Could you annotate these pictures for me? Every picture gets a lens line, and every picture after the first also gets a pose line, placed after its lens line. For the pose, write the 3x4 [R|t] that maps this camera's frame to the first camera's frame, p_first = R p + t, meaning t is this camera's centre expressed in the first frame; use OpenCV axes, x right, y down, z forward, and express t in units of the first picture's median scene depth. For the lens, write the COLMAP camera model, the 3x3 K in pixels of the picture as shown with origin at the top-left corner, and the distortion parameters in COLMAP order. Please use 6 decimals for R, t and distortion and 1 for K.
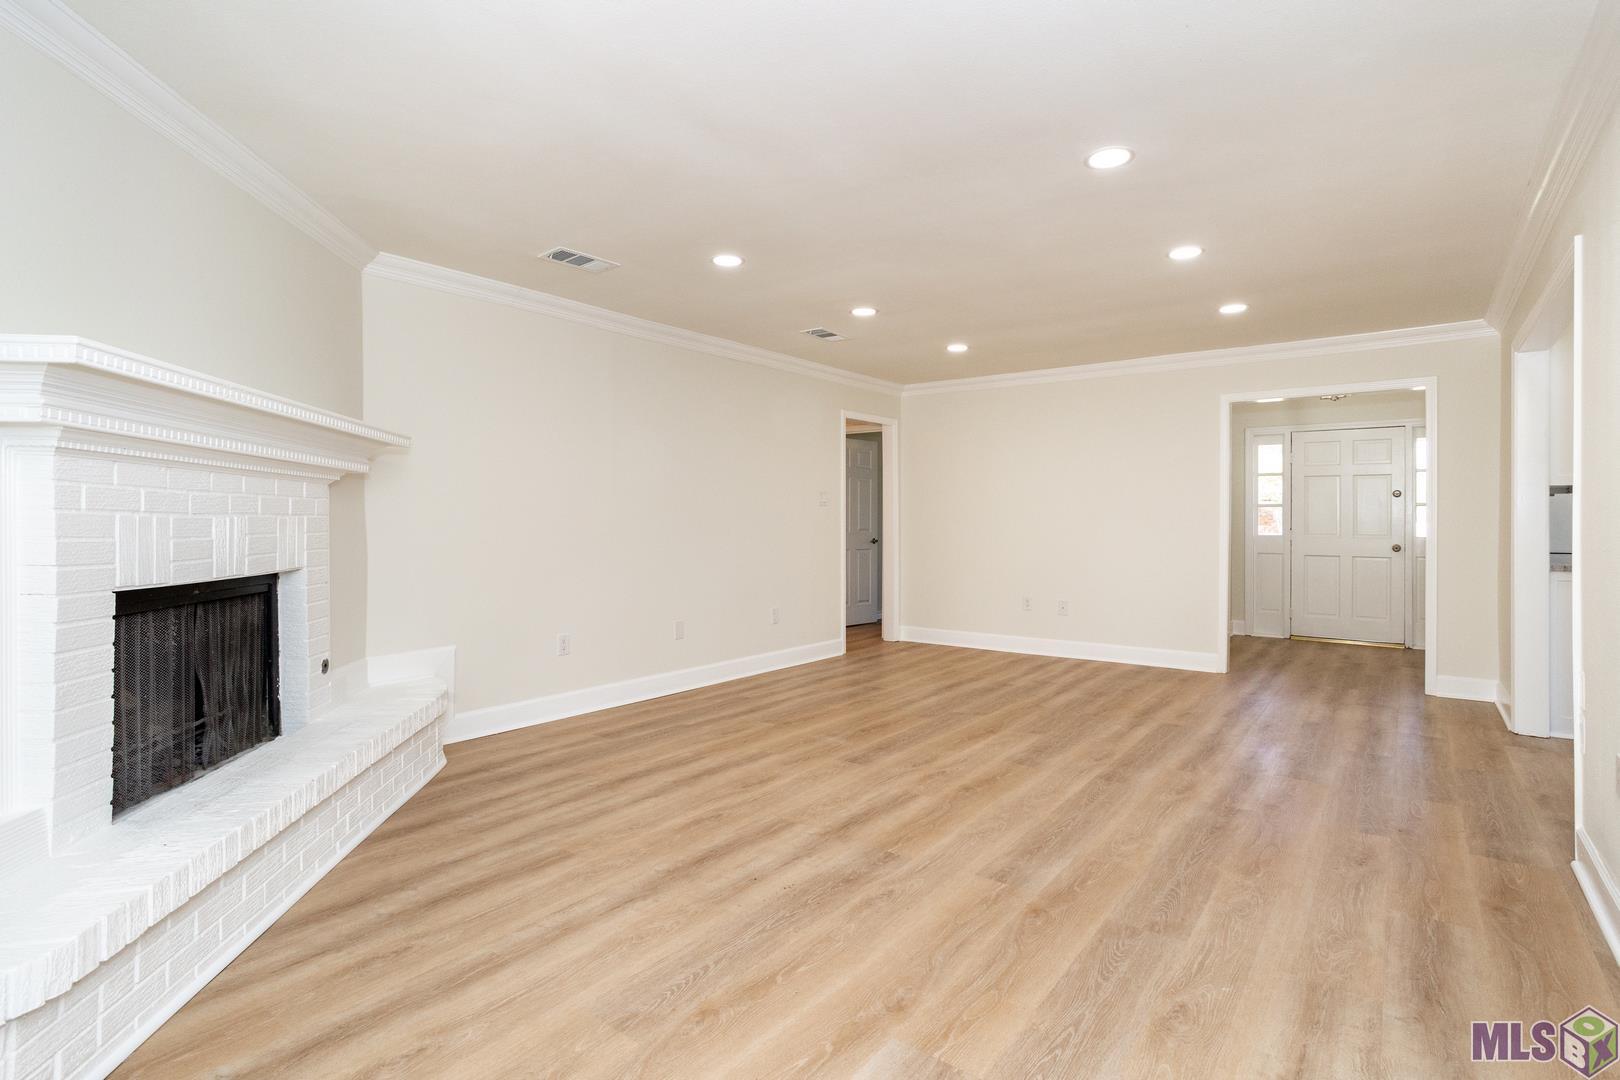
lens RADIAL K [[800.8, 0, 826.4], [0, 800.8, 509.1], [0, 0, 1]] dist [-0.056039, 0.036859]
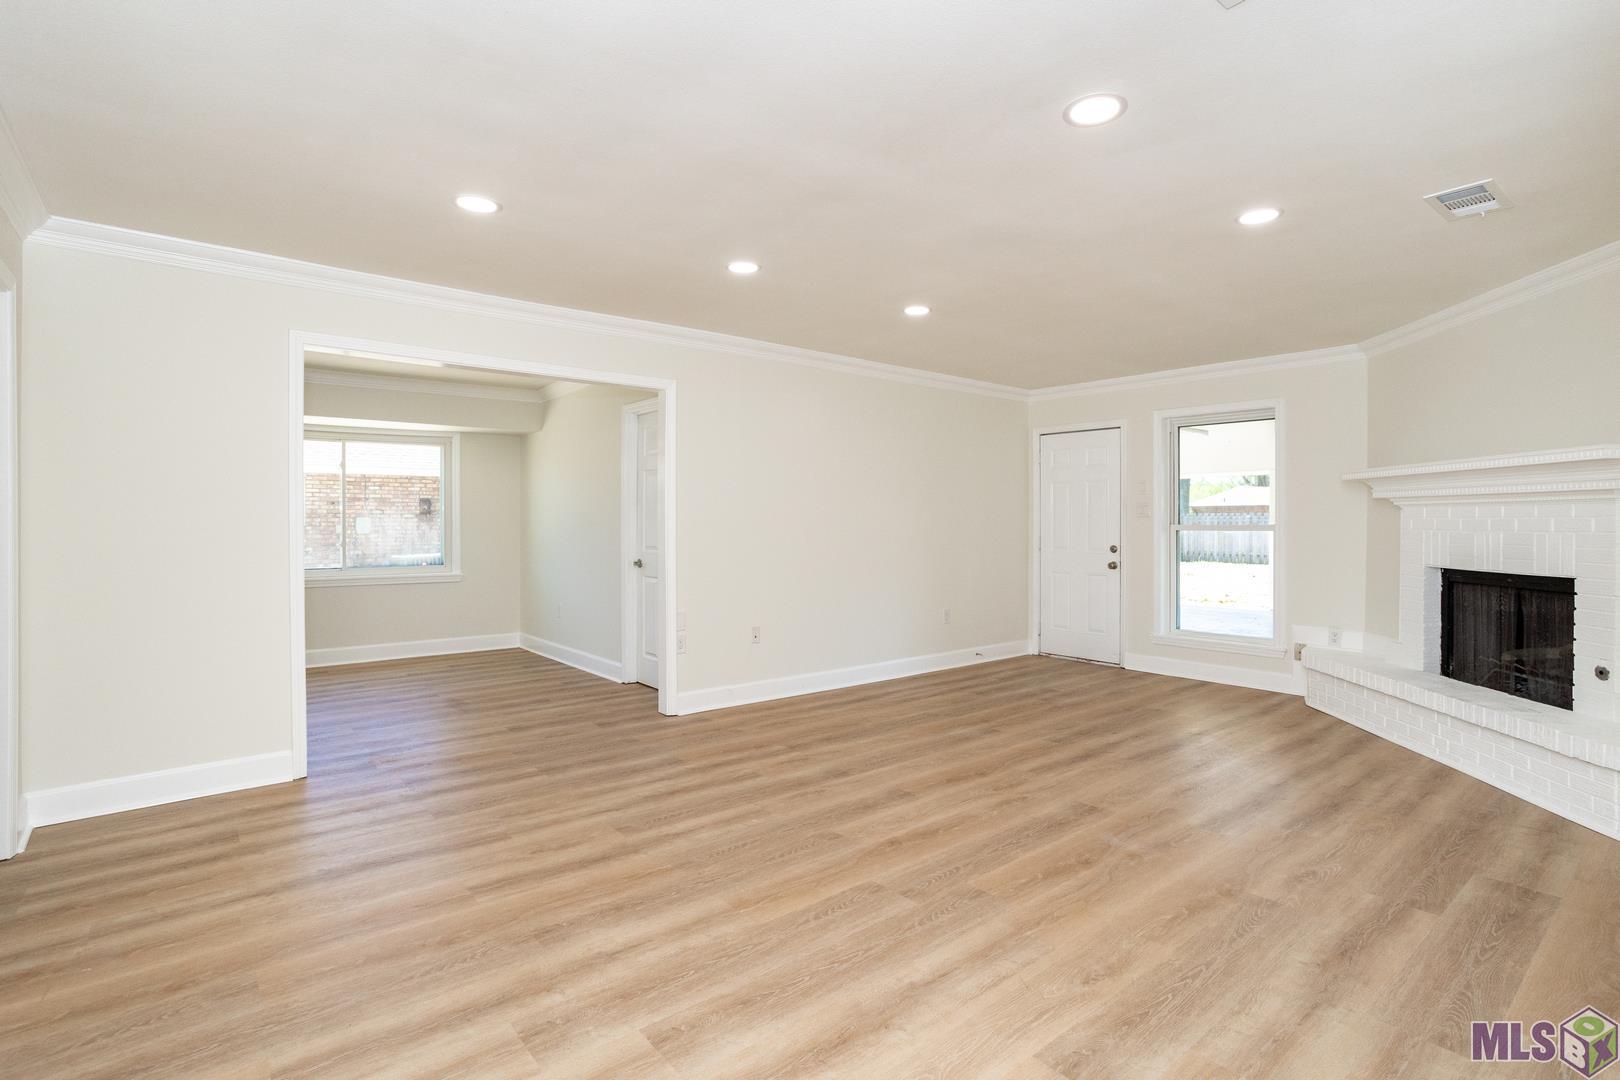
lens RADIAL K [[788.9, 0, 817.3], [0, 788.9, 513.9], [0, 0, 1]] dist [-0.054497, 0.033536]
pose [[-0.971332, 0.003330, 0.237705, 0.142899], [-0.002528, 0.999701, -0.024336, 0.011611], [-0.237715, -0.024240, -0.971032, 2.205348]]
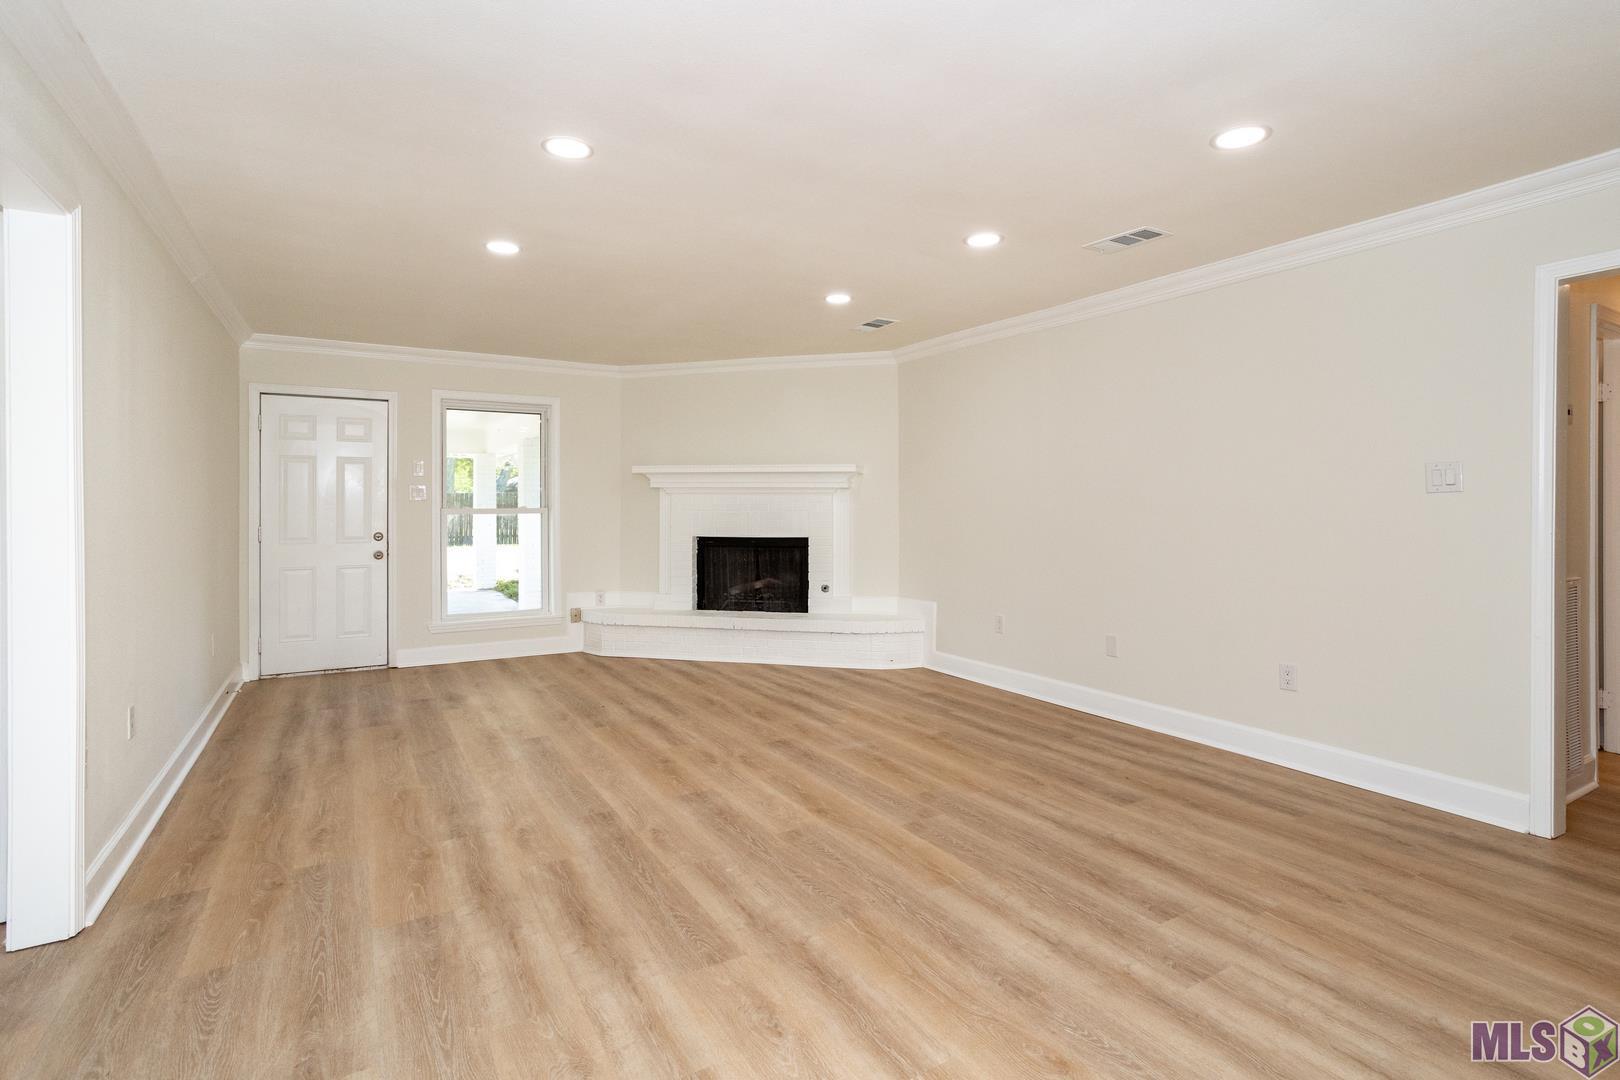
lens RADIAL K [[788.9, 0, 817.3], [0, 788.9, 513.9], [0, 0, 1]] dist [-0.054497, 0.033536]
pose [[-0.377894, 0.014725, -0.925732, 1.147775], [0.014055, 0.999850, 0.010166, -0.004854], [0.925742, -0.009169, -0.378044, 1.666570]]
